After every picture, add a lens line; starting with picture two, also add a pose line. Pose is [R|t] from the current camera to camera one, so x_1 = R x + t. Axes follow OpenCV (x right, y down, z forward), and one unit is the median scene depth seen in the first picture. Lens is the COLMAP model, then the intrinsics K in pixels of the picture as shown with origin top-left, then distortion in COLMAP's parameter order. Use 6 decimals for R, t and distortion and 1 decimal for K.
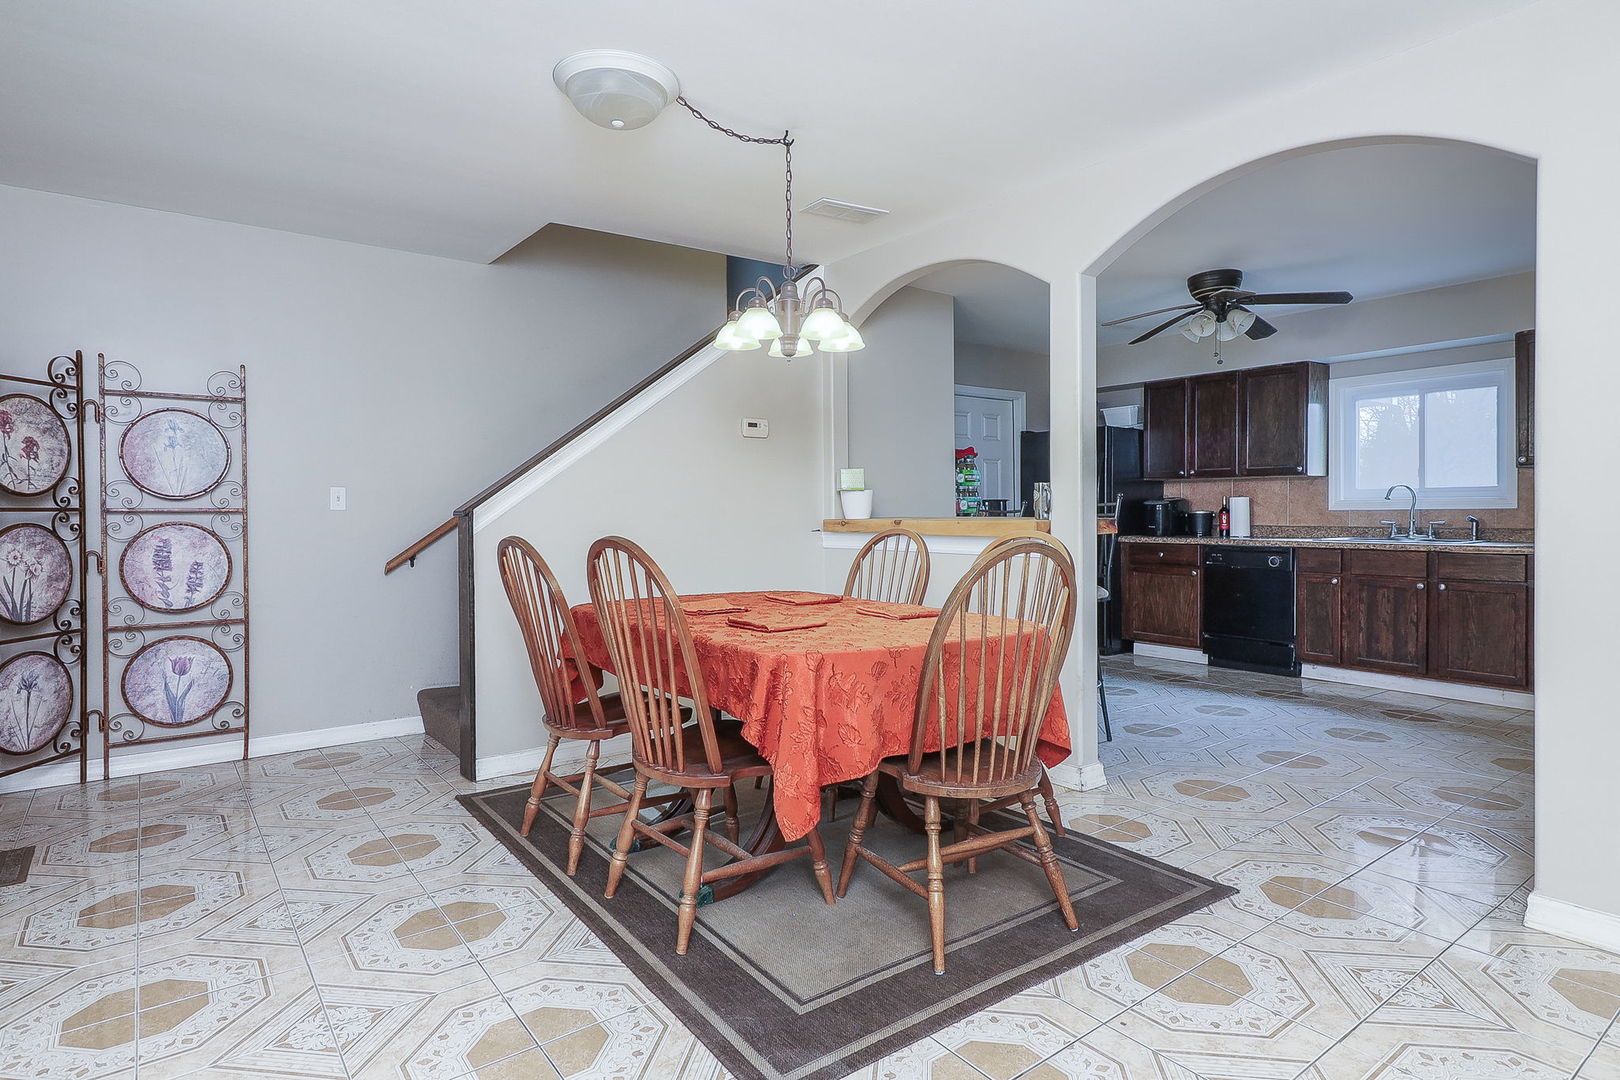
lens RADIAL K [[851.3, 0, 816.8], [0, 851.3, 526.8], [0, 0, 1]] dist [-0.007027, 0.000358]
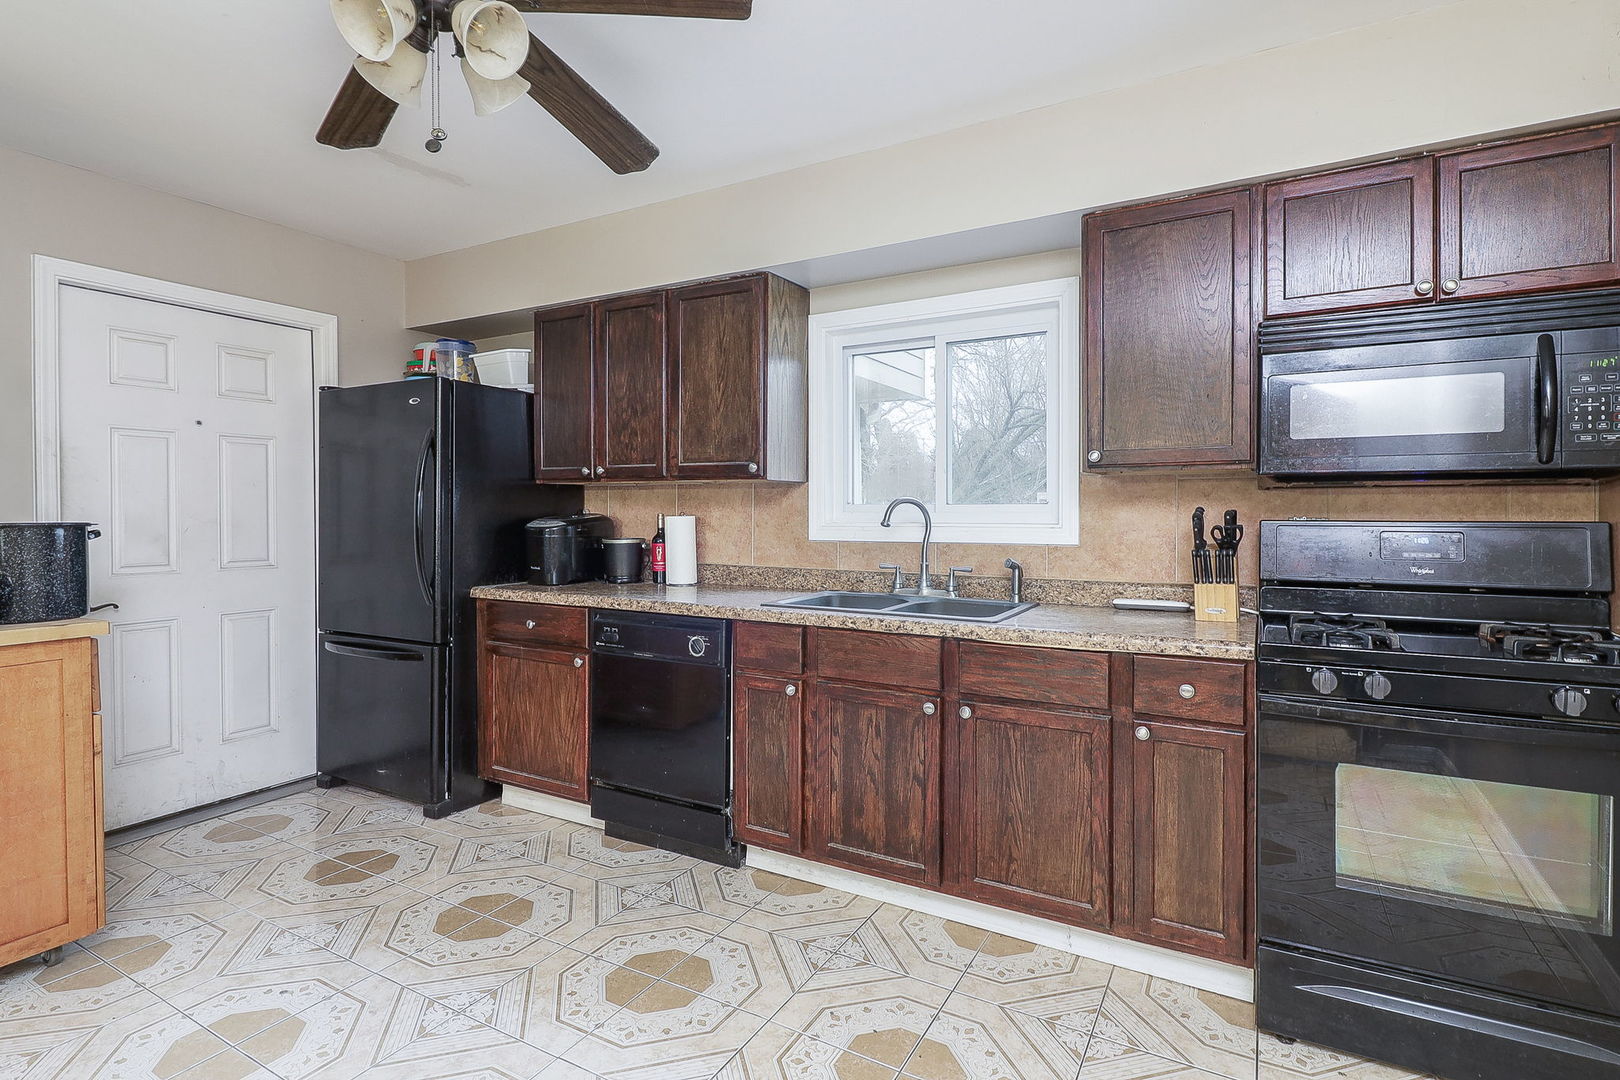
lens RADIAL K [[851.3, 0, 802.9], [0, 851.3, 529.8], [0, 0, 1]] dist [-0.007027, 0.000358]
pose [[0.911159, -0.001650, 0.412052, 0.365152], [0.001514, 0.999999, 0.000655, -0.027864], [-0.412052, 0.000027, 0.911160, 0.480068]]
